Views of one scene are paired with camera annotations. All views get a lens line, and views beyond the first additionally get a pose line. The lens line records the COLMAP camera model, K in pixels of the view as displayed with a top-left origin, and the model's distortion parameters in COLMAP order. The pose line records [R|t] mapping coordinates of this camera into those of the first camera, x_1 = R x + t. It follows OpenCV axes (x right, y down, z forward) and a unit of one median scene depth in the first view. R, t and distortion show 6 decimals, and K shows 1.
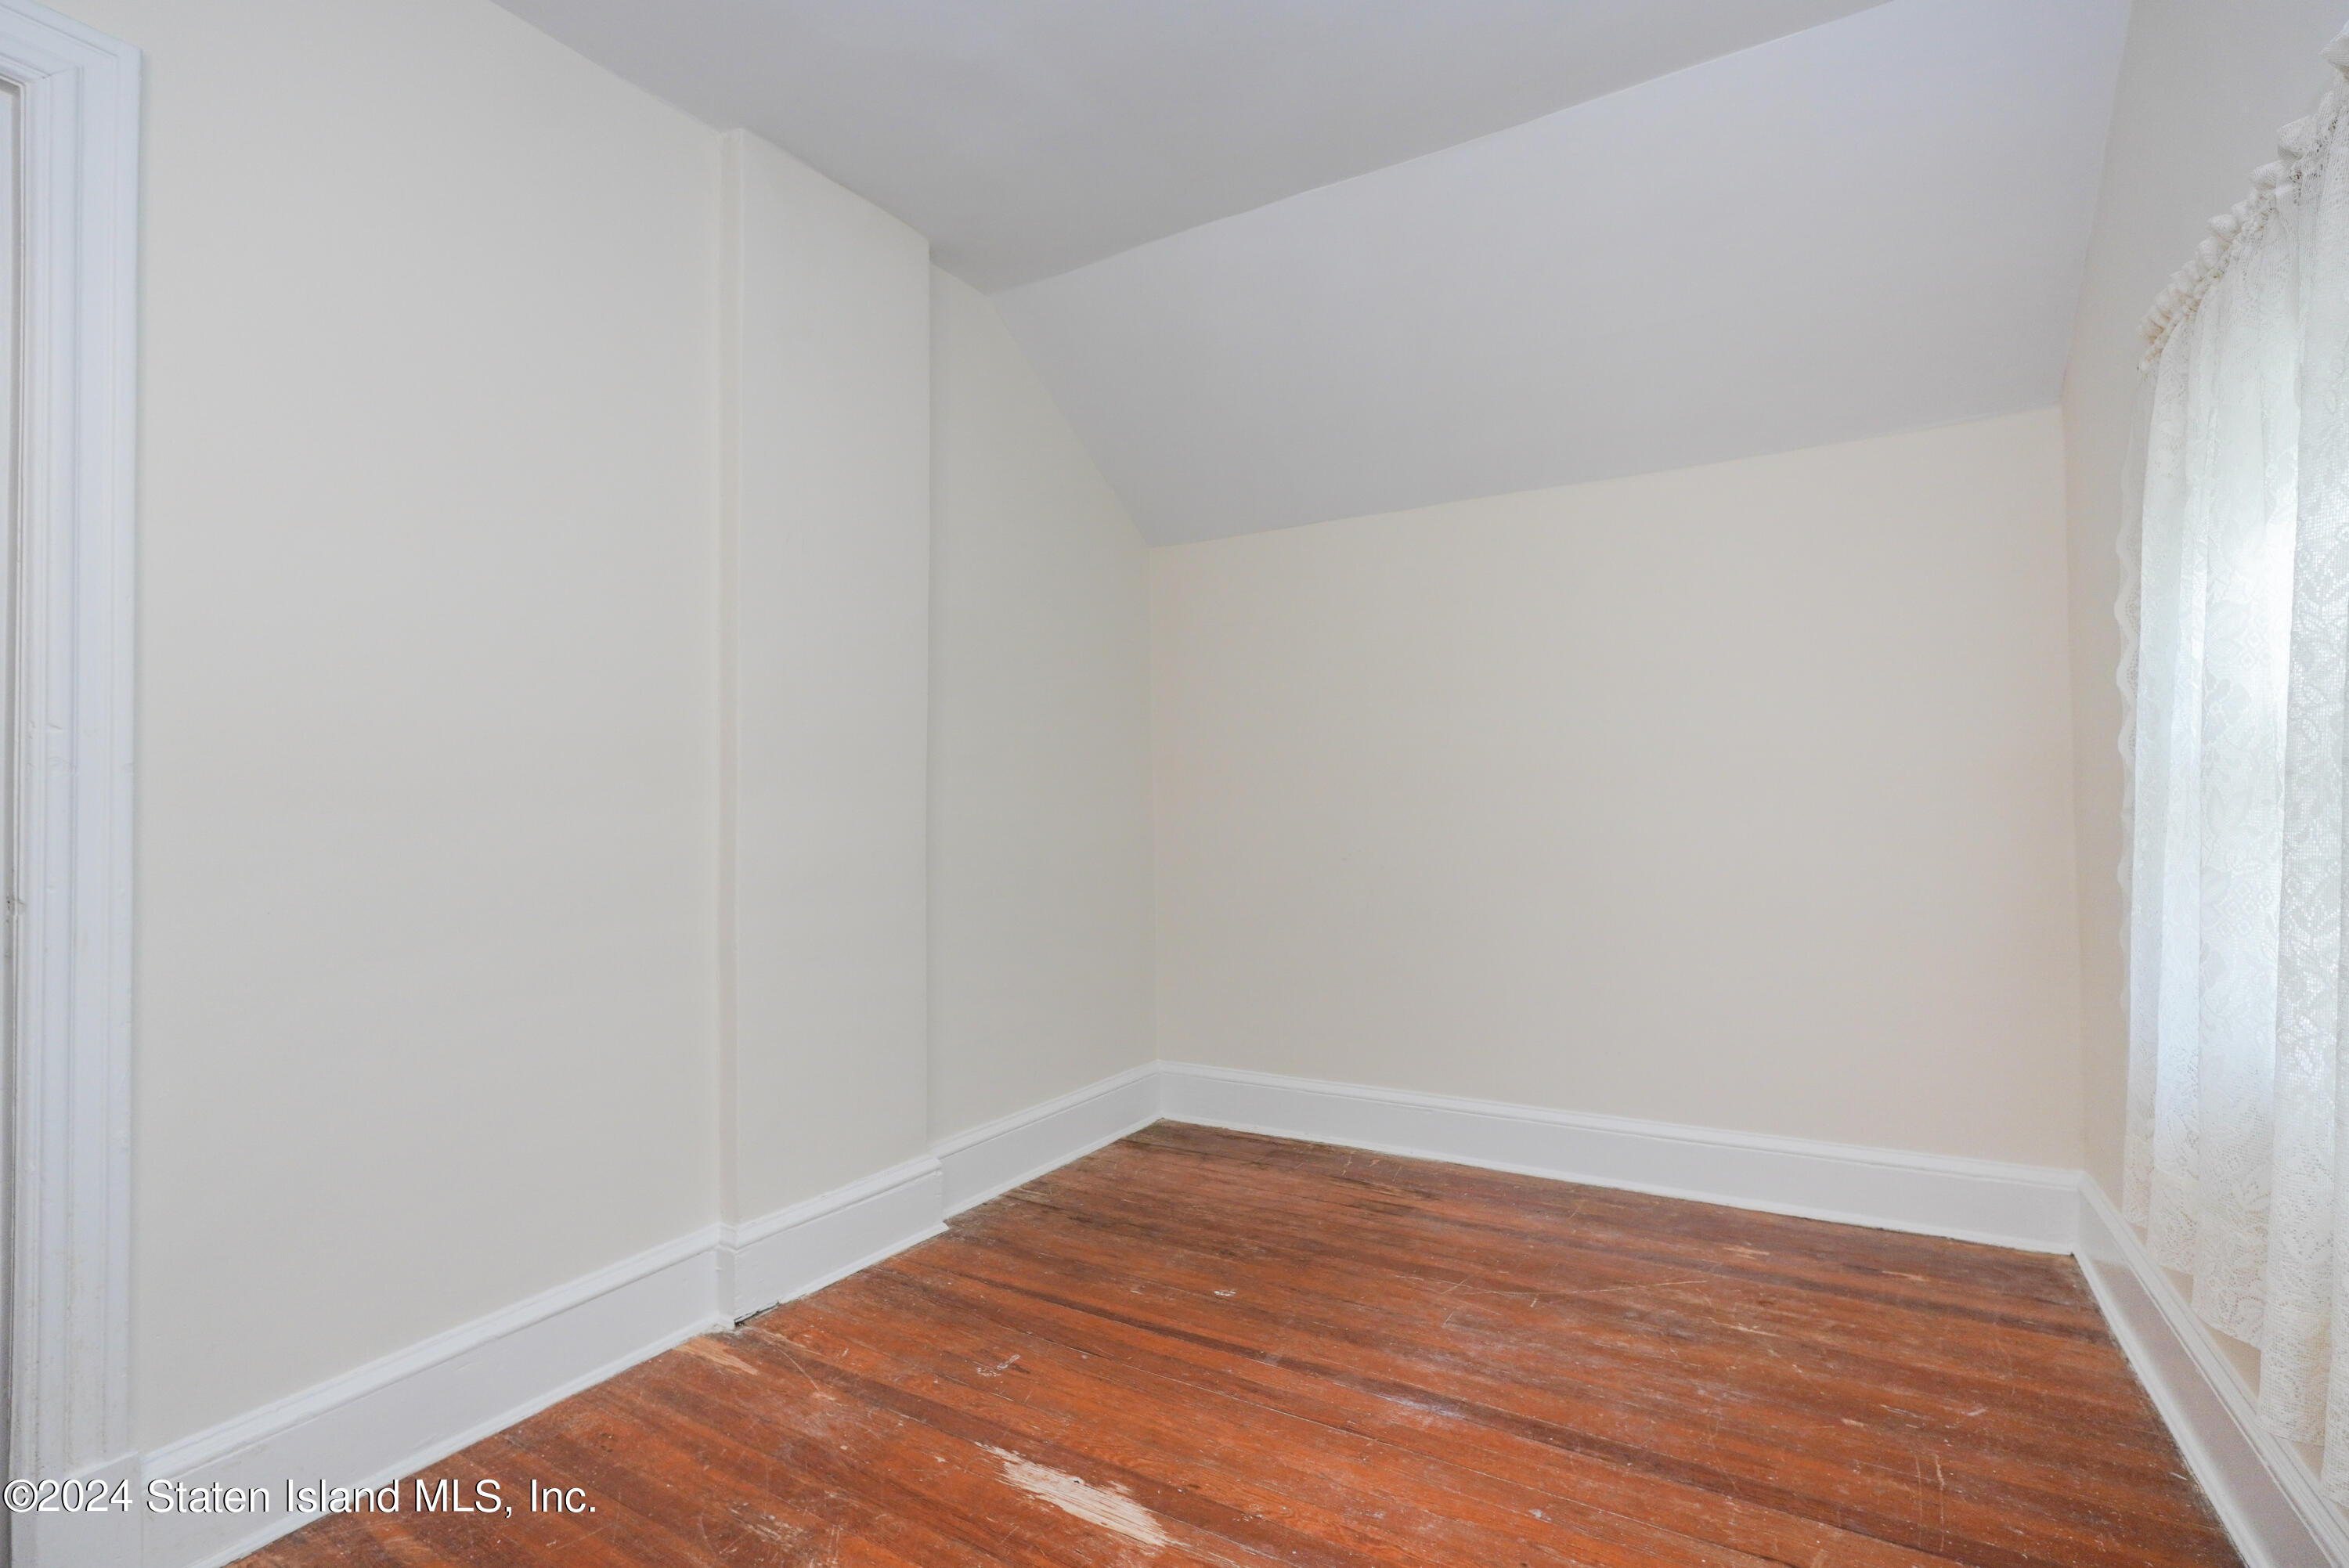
lens RADIAL K [[1083.7, 0, 1179.4], [0, 1083.7, 794.6], [0, 0, 1]] dist [-0.020348, 0.007819]
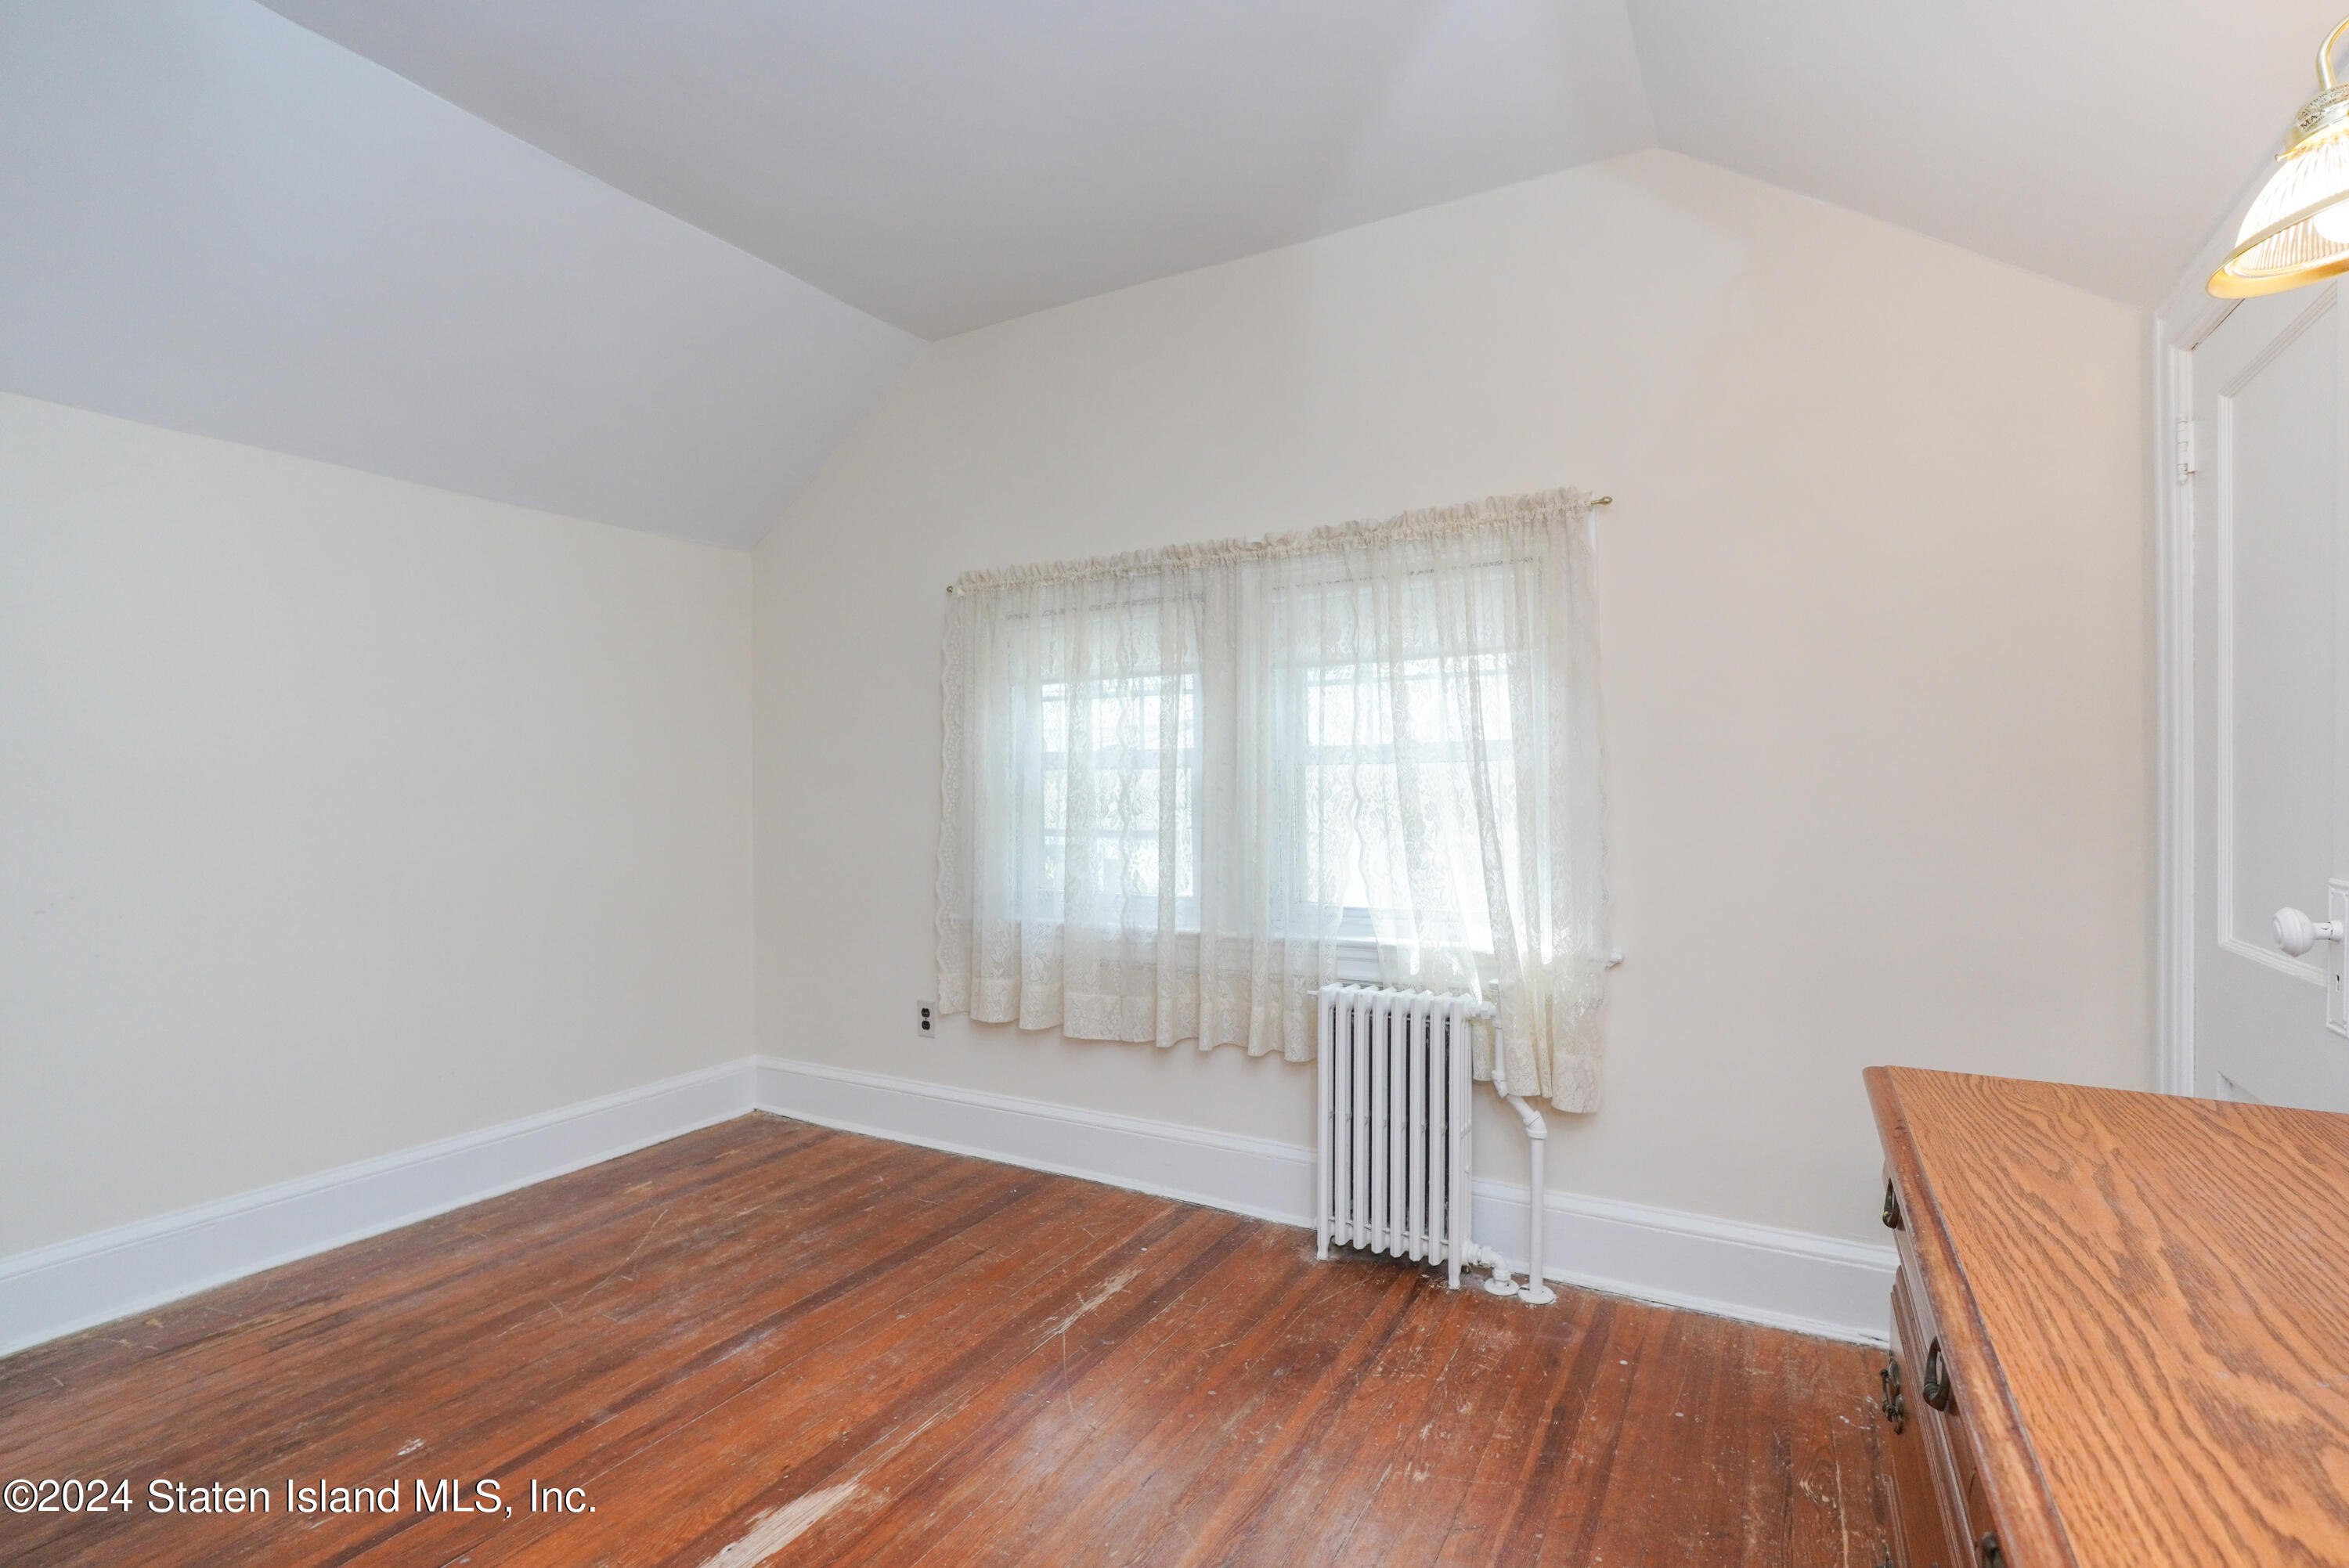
lens RADIAL K [[1083.7, 0, 1185.1], [0, 1083.7, 786.2], [0, 0, 1]] dist [-0.020348, 0.007819]
pose [[-0.034193, 0.013726, 0.999321, -0.802273], [0.000553, 0.999906, -0.013715, -0.011401], [-0.999415, 0.000084, -0.034198, 0.482083]]
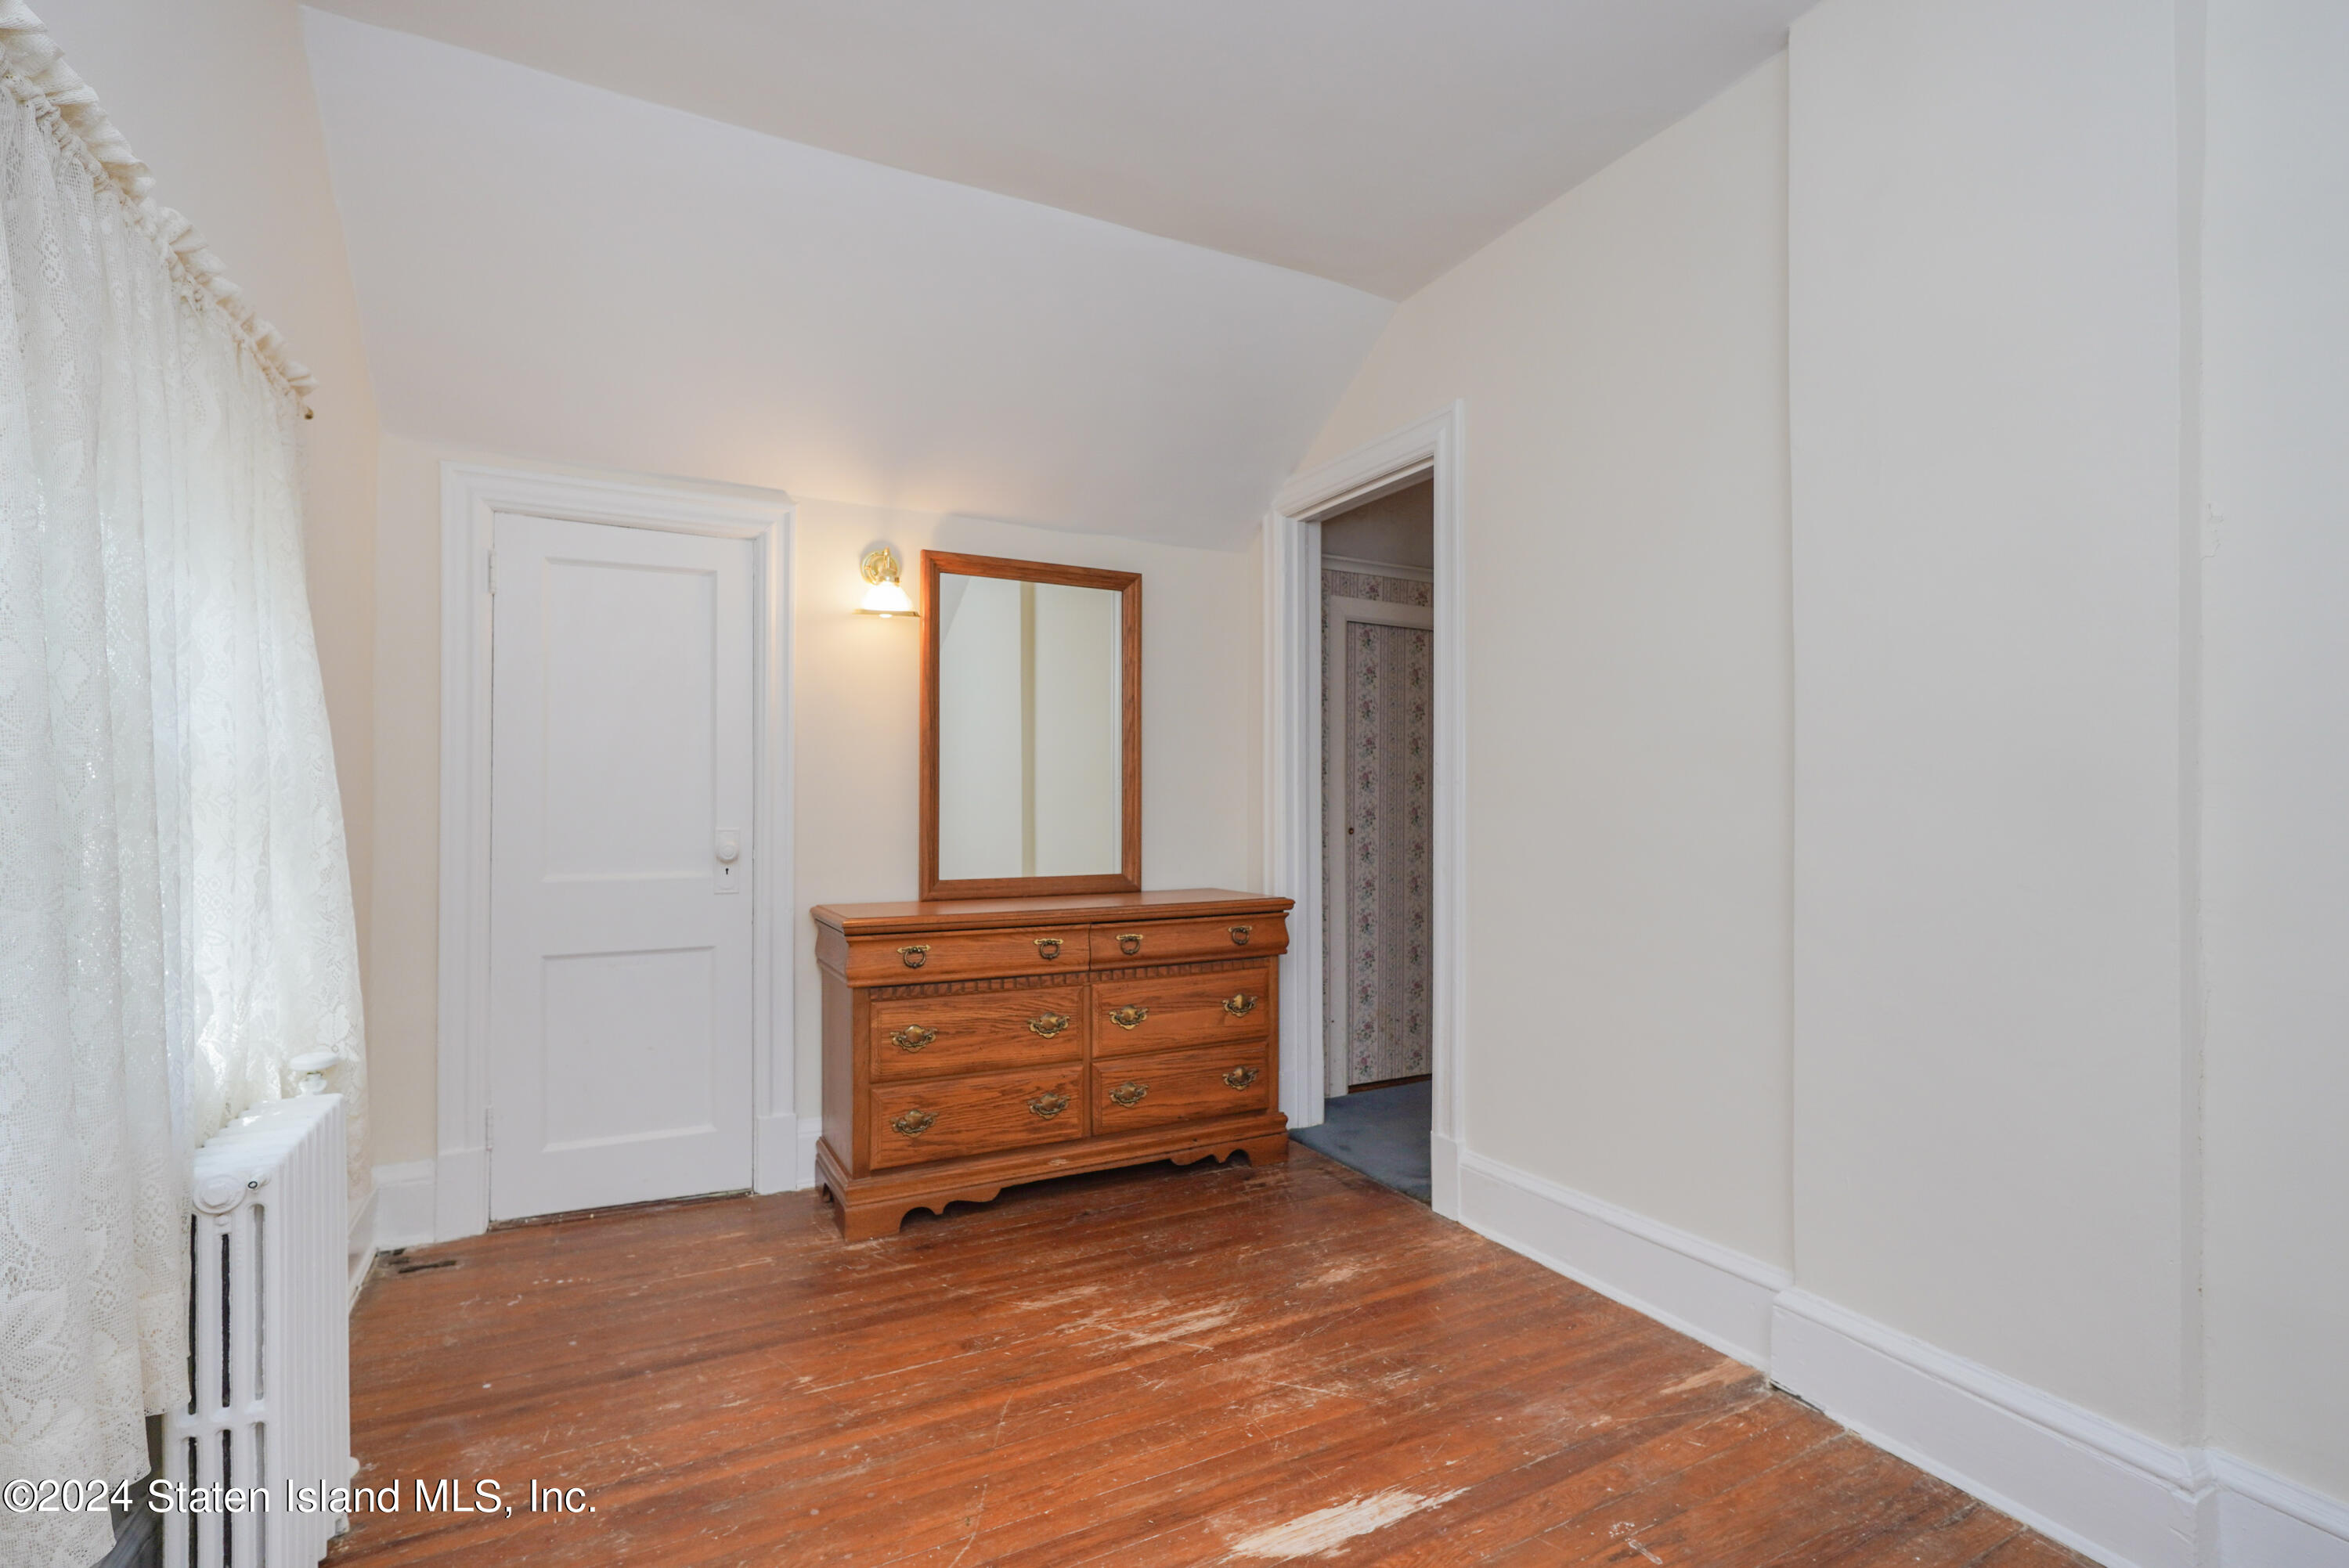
lens RADIAL K [[1083.7, 0, 1164.5], [0, 1083.7, 787.9], [0, 0, 1]] dist [-0.020348, 0.007819]
pose [[-0.526782, 0.005775, -0.849981, 0.605772], [0.010063, 0.999949, 0.000557, -0.013235], [0.849941, -0.008260, -0.526813, 1.028291]]
